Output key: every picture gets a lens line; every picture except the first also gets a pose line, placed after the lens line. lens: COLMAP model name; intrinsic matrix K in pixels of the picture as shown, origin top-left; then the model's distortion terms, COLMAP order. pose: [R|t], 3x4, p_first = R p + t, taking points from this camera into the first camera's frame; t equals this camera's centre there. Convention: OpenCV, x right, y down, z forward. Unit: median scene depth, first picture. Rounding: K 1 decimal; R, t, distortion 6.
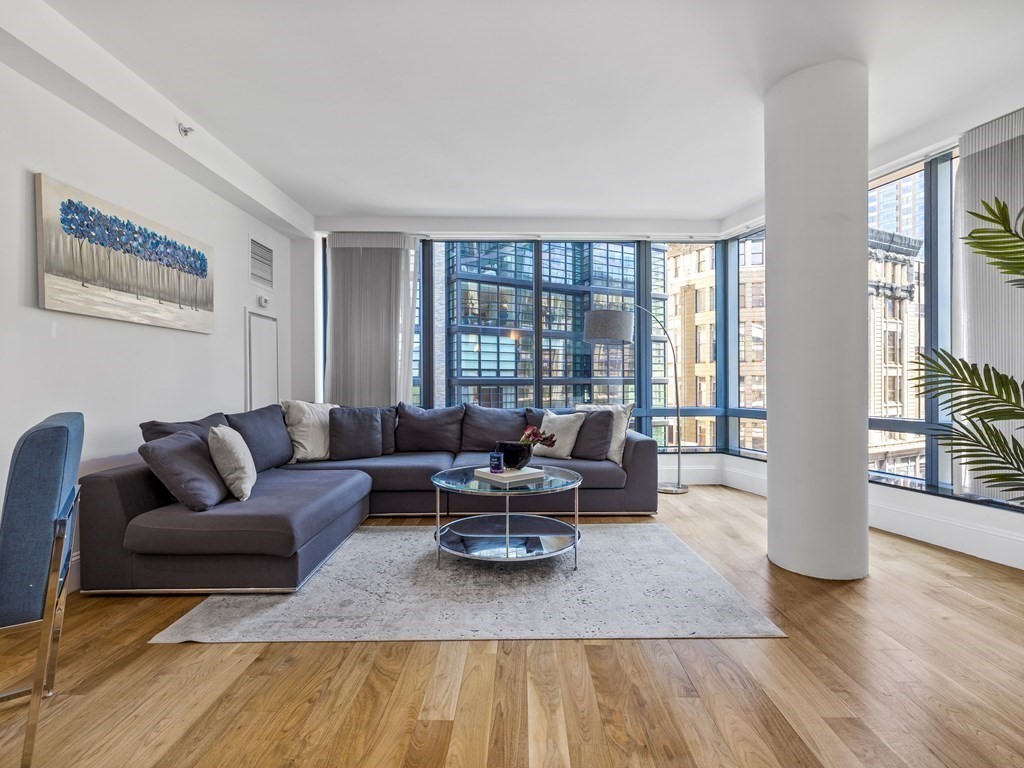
lens RADIAL K [[489.5, 0, 512.0], [0, 489.5, 384.0], [0, 0, 1]] dist [0.002265, -0.000237]
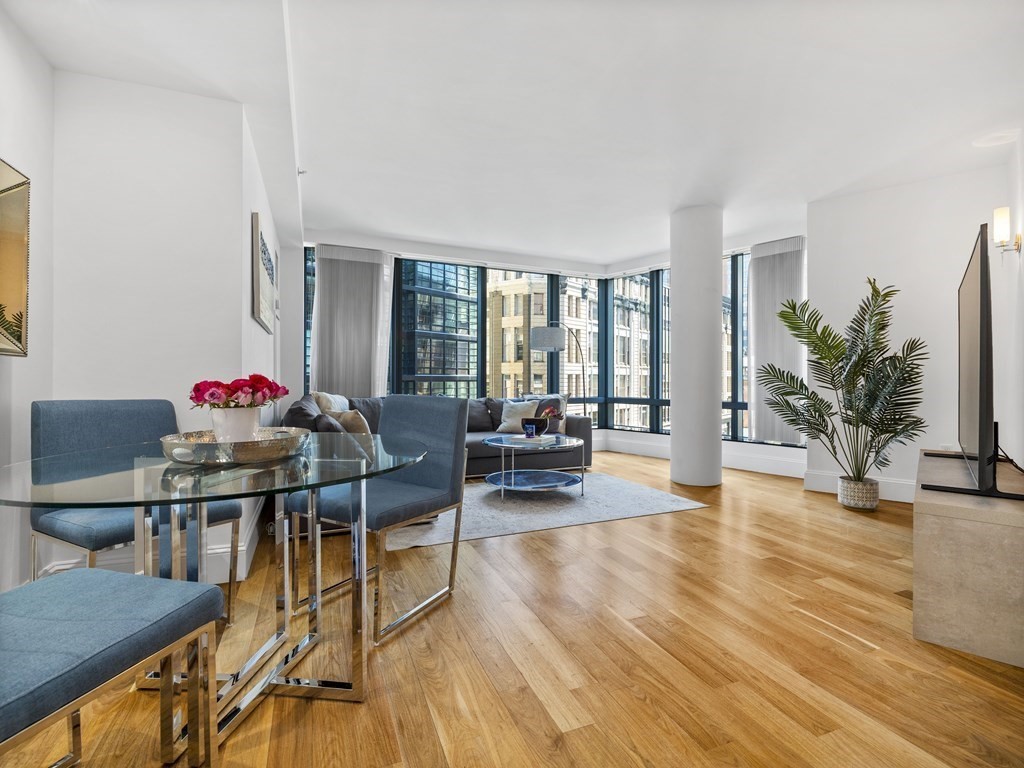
lens RADIAL K [[488.6, 0, 516.1], [0, 488.6, 380.3], [0, 0, 1]] dist [0.000097, -0.000648]
pose [[0.916389, 0.004725, 0.400262, -0.567255], [-0.003940, 0.999988, -0.002785, 0.007269], [-0.400270, 0.000975, 0.916397, -0.298402]]
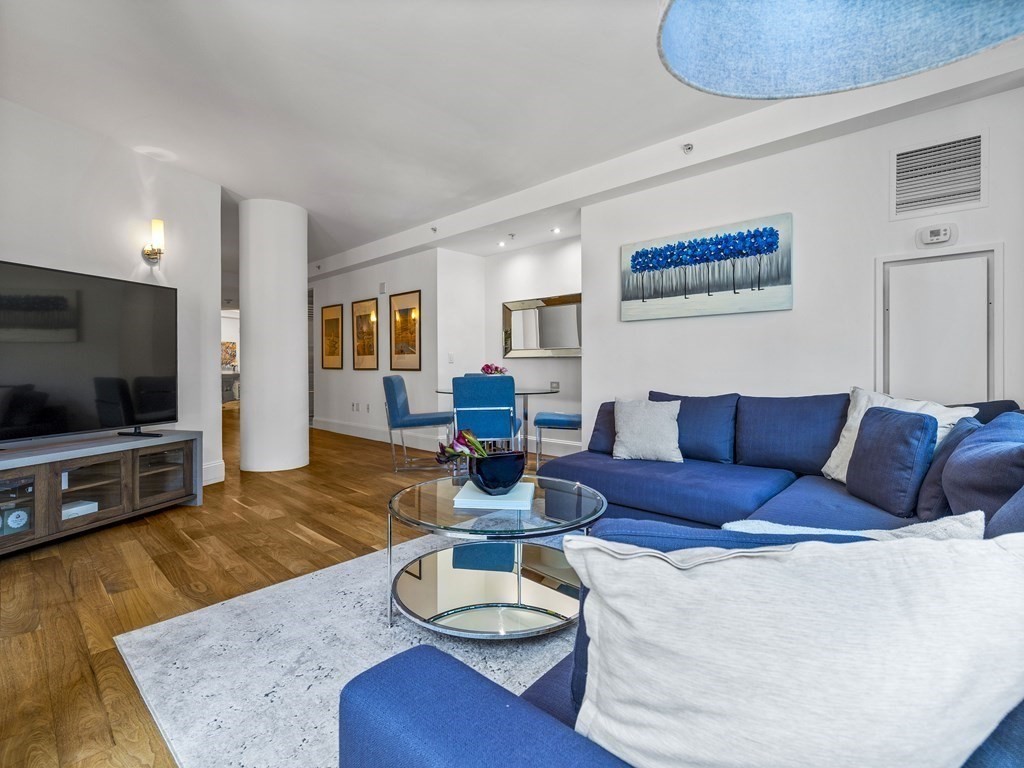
lens RADIAL K [[488.6, 0, 516.1], [0, 488.6, 380.3], [0, 0, 1]] dist [0.000097, -0.000648]
pose [[-0.669607, 0.031924, -0.742029, 0.427198], [0.004541, 0.999233, 0.038891, -0.007313], [0.742701, 0.022672, -0.669239, 1.293017]]
